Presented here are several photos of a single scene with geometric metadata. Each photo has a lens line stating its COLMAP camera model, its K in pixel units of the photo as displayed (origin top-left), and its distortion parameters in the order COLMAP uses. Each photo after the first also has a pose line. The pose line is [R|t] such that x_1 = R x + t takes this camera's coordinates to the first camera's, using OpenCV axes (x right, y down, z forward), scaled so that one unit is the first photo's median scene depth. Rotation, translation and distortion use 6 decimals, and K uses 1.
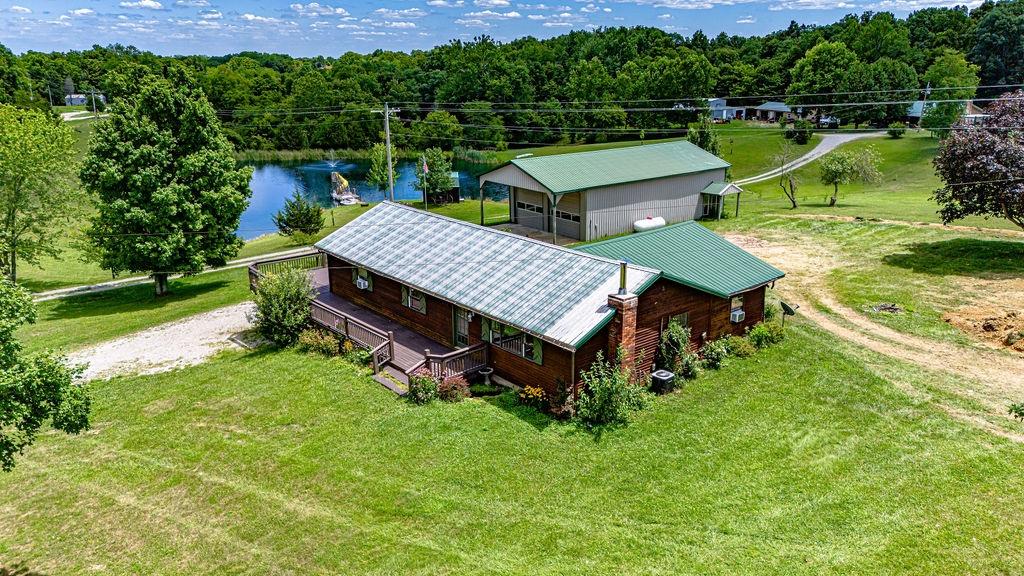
lens RADIAL K [[749.7, 0, 512.0], [0, 749.7, 288.0], [0, 0, 1]] dist [0.074571, -0.065276]
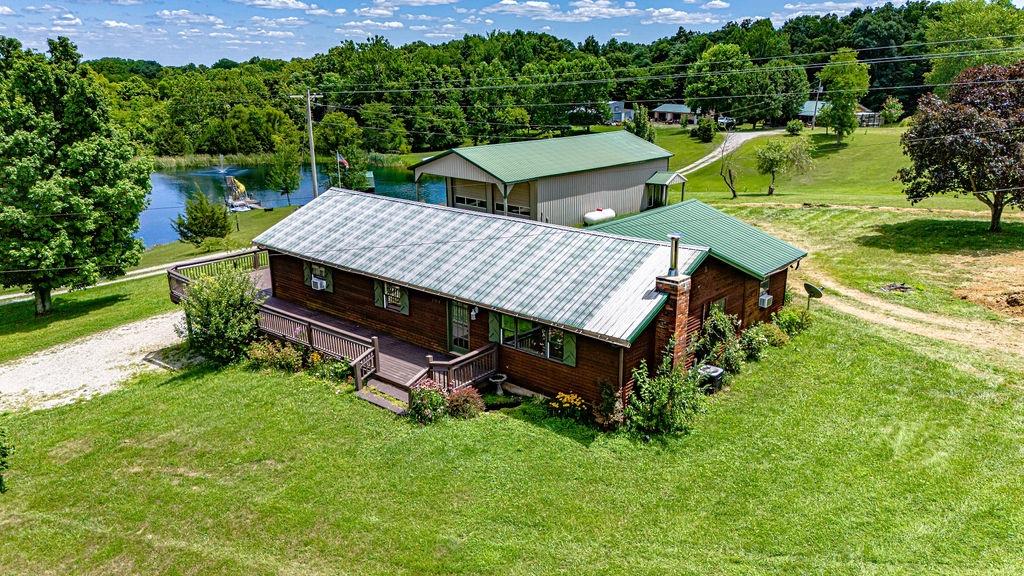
lens RADIAL K [[749.7, 0, 512.0], [0, 749.7, 288.0], [0, 0, 1]] dist [0.074571, -0.065276]
pose [[0.988804, -0.039784, 0.143818, -0.100015], [0.041659, 0.999081, -0.010046, 0.015173], [-0.143286, 0.015925, 0.989553, 0.132491]]
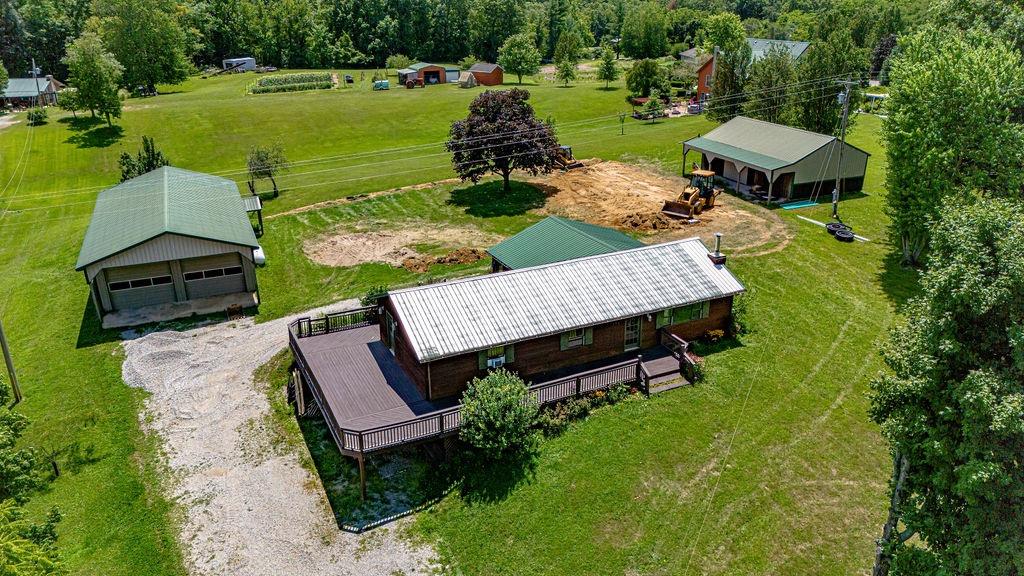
lens RADIAL K [[749.7, 0, 512.0], [0, 749.7, 288.0], [0, 0, 1]] dist [0.074571, -0.065276]
pose [[0.244675, -0.363270, 0.898982, -0.989845], [0.289961, 0.912147, 0.289672, -0.356885], [-0.925233, 0.189795, 0.328514, 0.586111]]
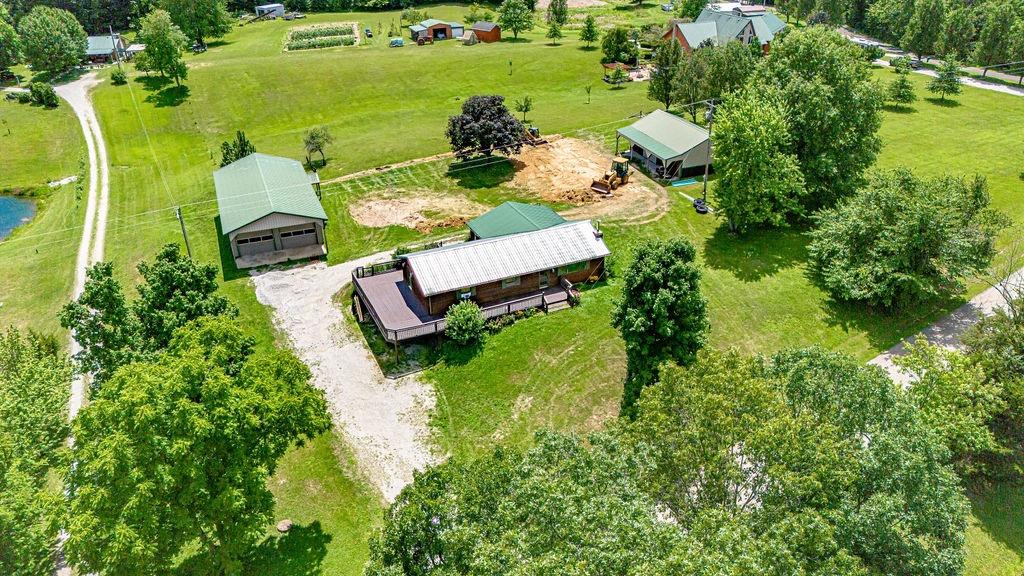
lens RADIAL K [[749.7, 0, 512.0], [0, 749.7, 288.0], [0, 0, 1]] dist [0.074571, -0.065276]
pose [[0.264548, -0.469597, 0.842314, -1.639179], [0.289563, 0.871809, 0.395098, -0.689464], [-0.919874, 0.139381, 0.366613, 0.177434]]
